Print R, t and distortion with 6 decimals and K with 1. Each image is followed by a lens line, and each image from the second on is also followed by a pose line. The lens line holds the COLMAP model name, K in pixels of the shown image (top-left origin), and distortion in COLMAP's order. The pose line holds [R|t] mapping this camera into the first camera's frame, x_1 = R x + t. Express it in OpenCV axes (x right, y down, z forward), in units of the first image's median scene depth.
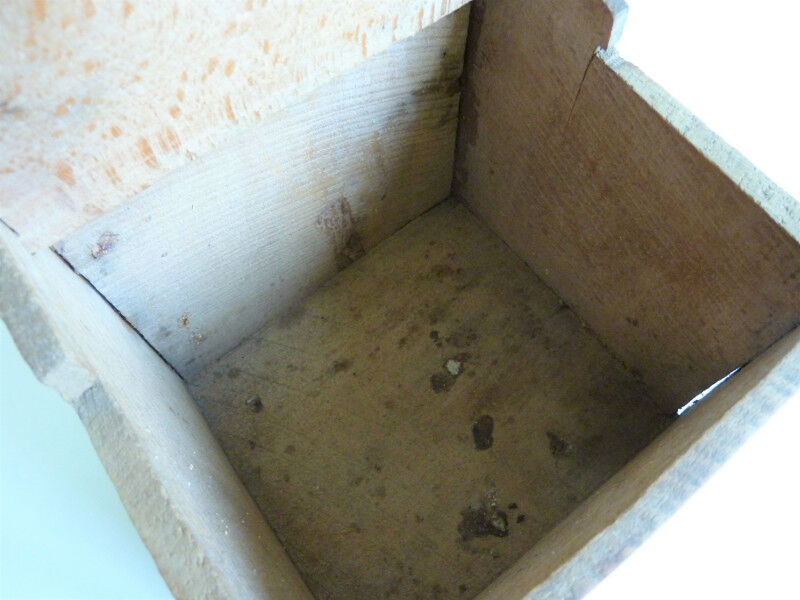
lens RADIAL K [[680.9, 0, 403.0], [0, 680.9, 298.6], [0, 0, 1]] dist [-0.028131, -0.001700]
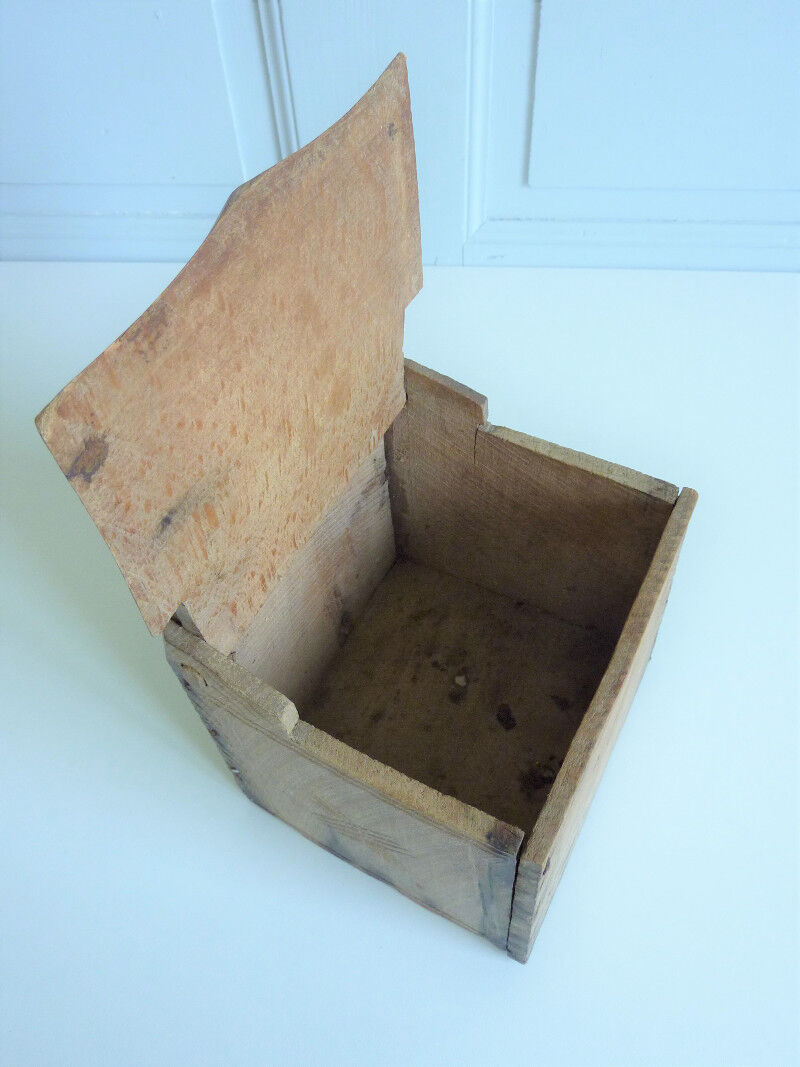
lens RADIAL K [[908.2, 0, 401.5], [0, 908.2, 537.4], [0, 0, 1]] dist [-0.028131, -0.001700]
pose [[0.909223, -0.362010, 0.205579, -0.292260], [0.397403, 0.901850, -0.169520, 0.111351], [-0.124034, 0.235829, 0.963847, -0.692917]]
